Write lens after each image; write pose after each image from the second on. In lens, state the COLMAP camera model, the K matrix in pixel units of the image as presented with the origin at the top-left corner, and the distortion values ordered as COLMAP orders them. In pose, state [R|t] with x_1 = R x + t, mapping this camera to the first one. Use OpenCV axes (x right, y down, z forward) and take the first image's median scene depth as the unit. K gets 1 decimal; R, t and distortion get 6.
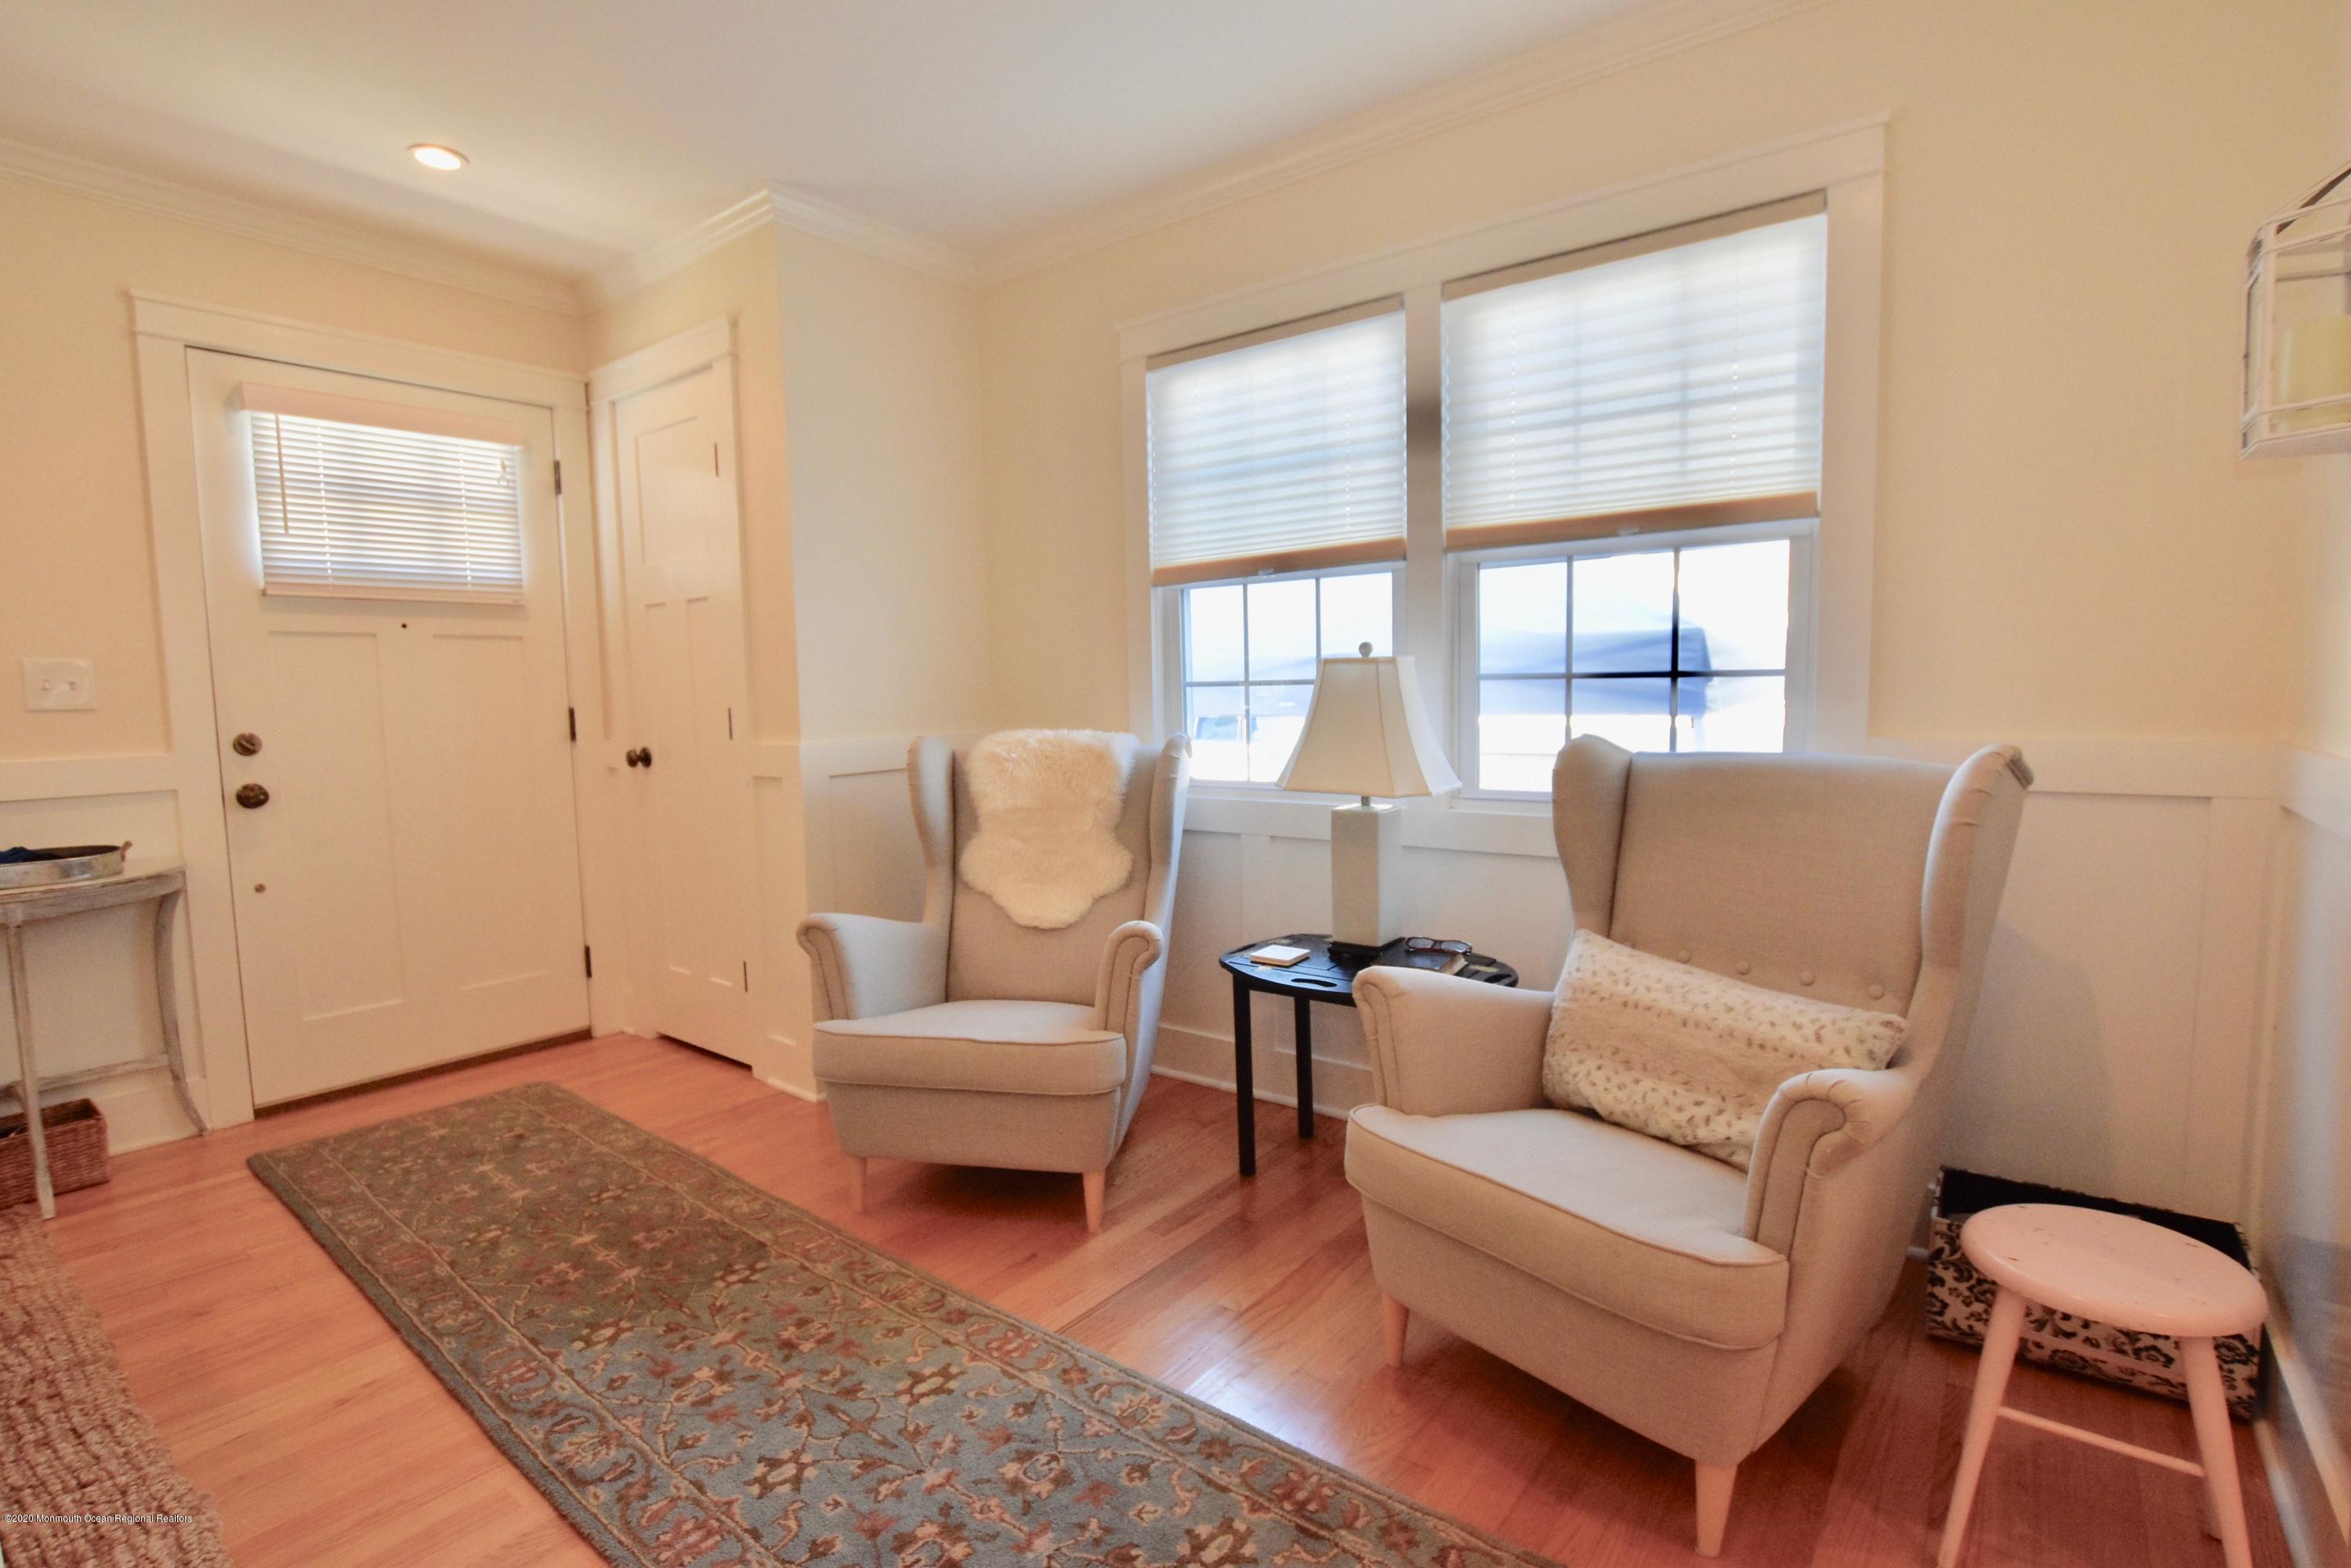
lens RADIAL K [[1113.3, 0, 1175.5], [0, 1113.3, 784.0], [0, 0, 1]] dist [-0.037438, 0.008878]
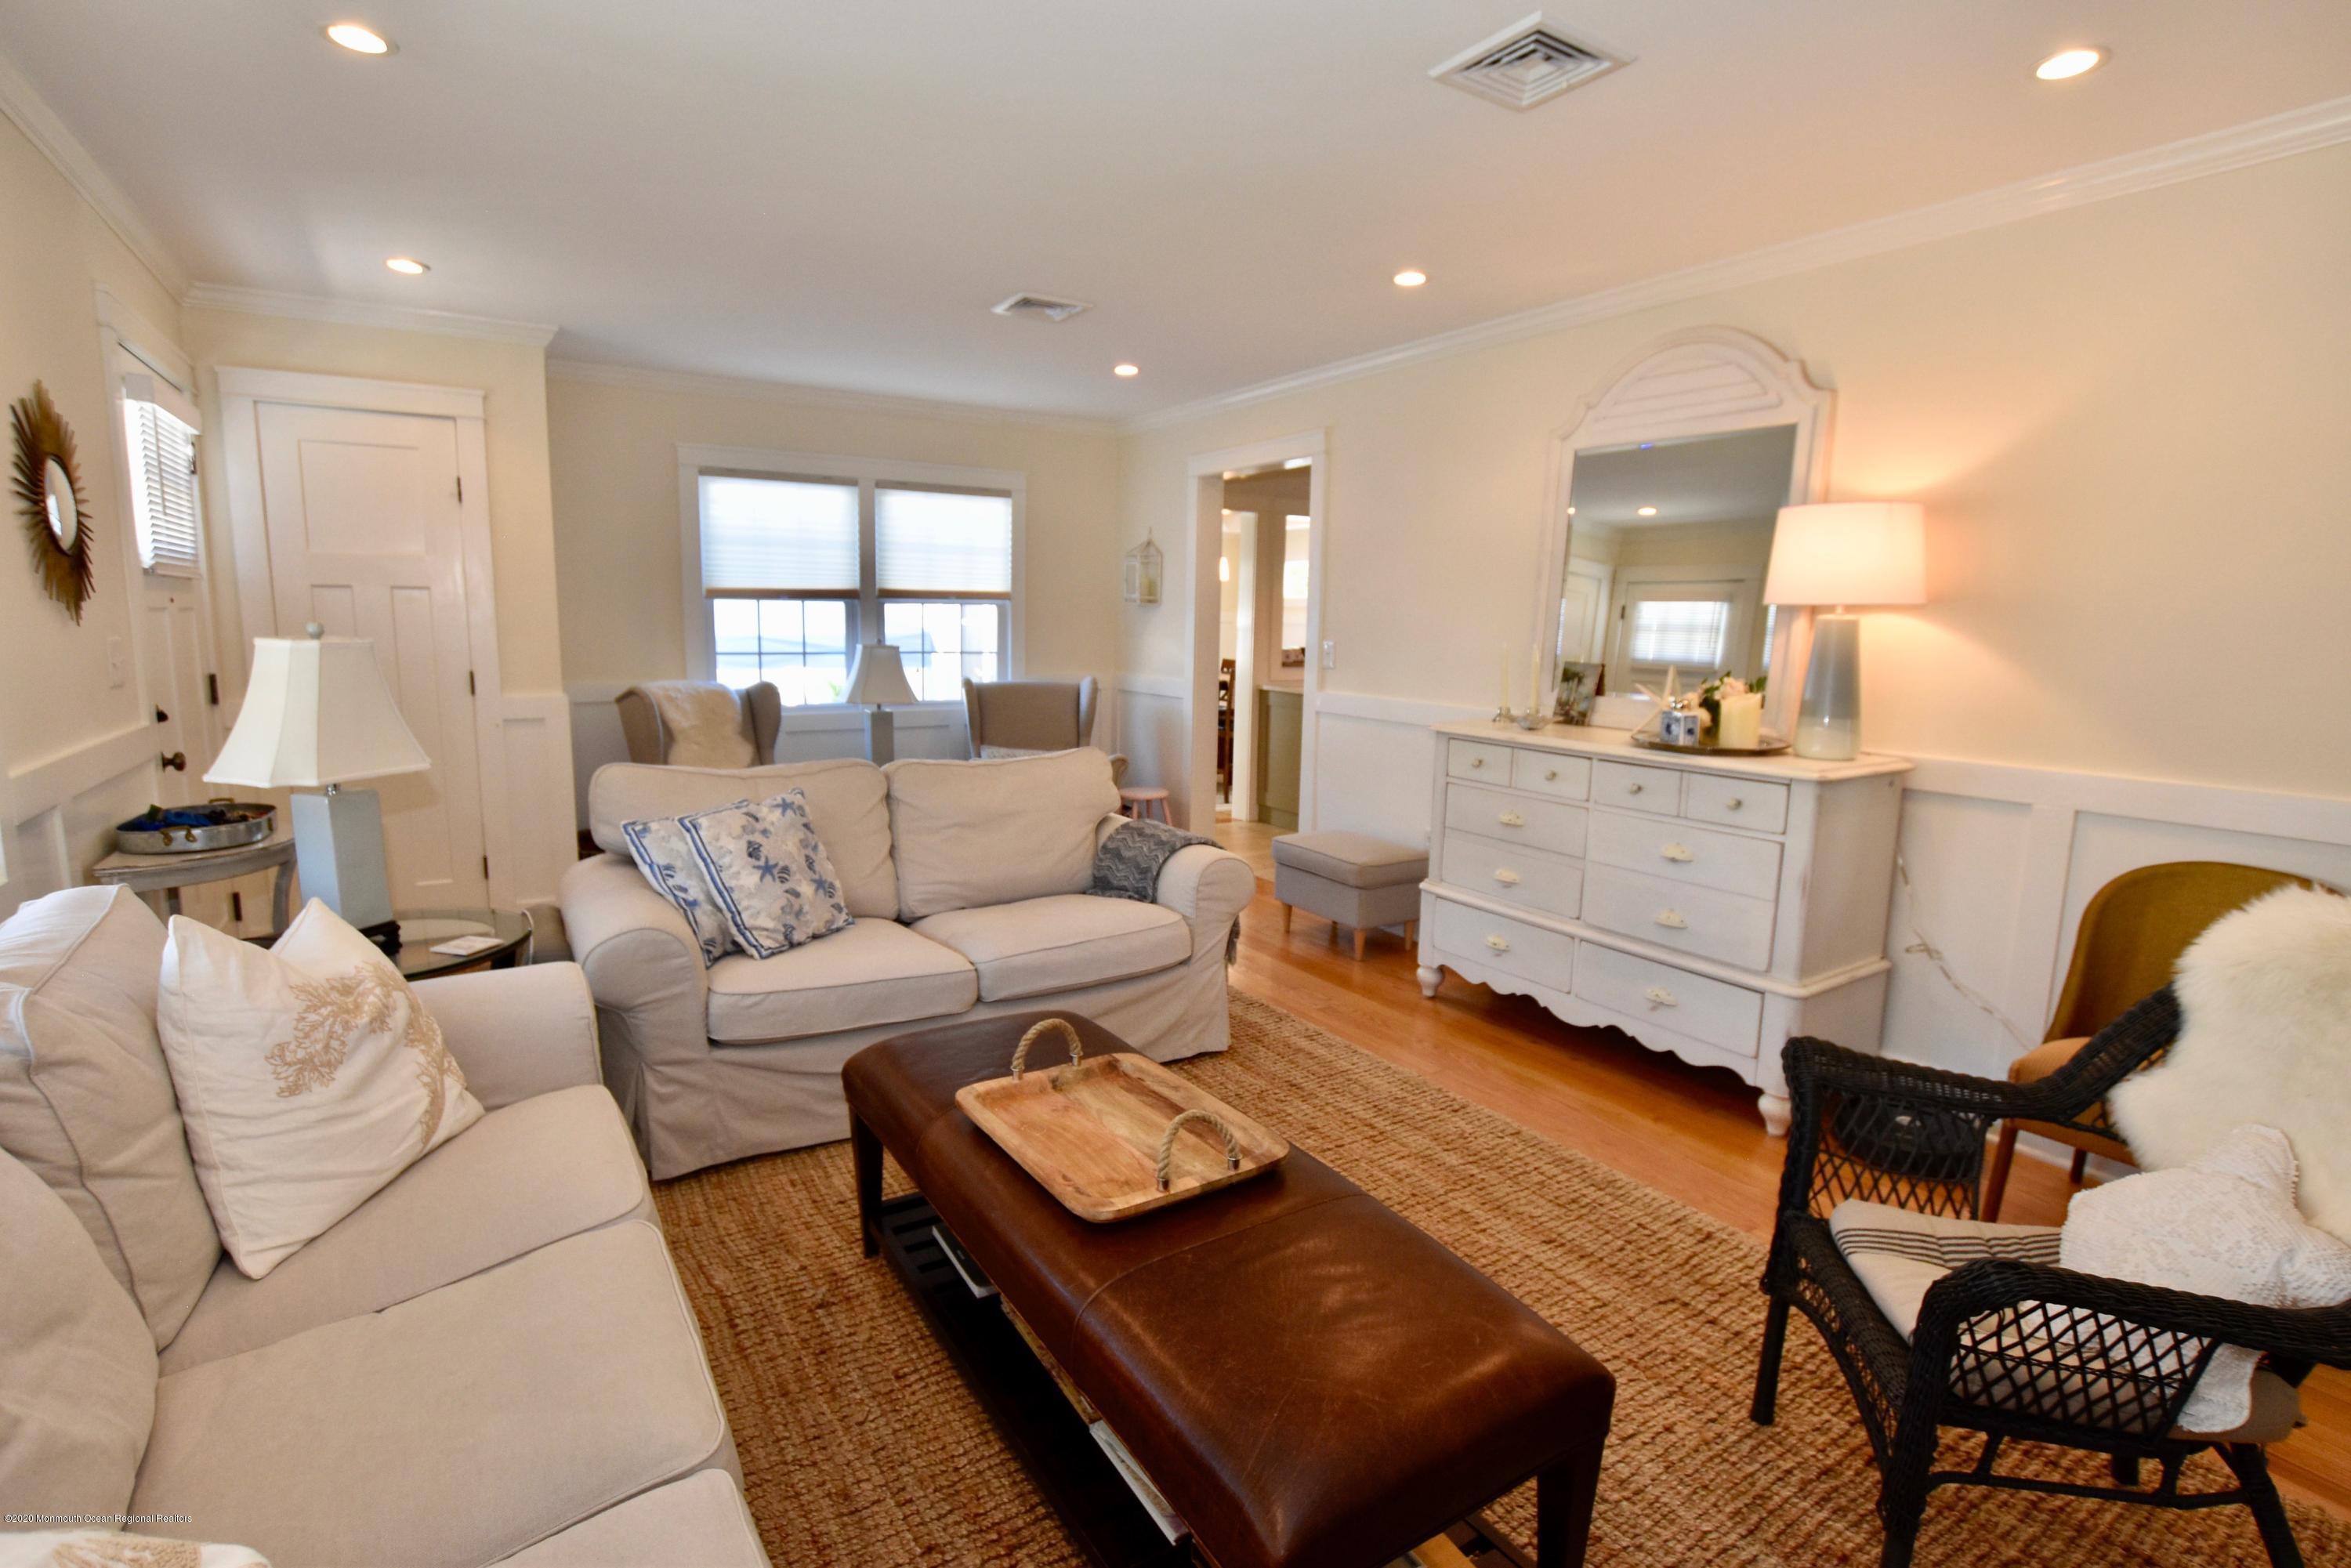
lens RADIAL K [[1113.3, 0, 1175.5], [0, 1113.3, 784.0], [0, 0, 1]] dist [-0.037438, 0.008878]
pose [[0.315713, -0.114887, 0.941874, -1.608657], [0.053953, 0.993210, 0.103064, -0.026606], [-0.947320, 0.018278, 0.319768, -0.291163]]
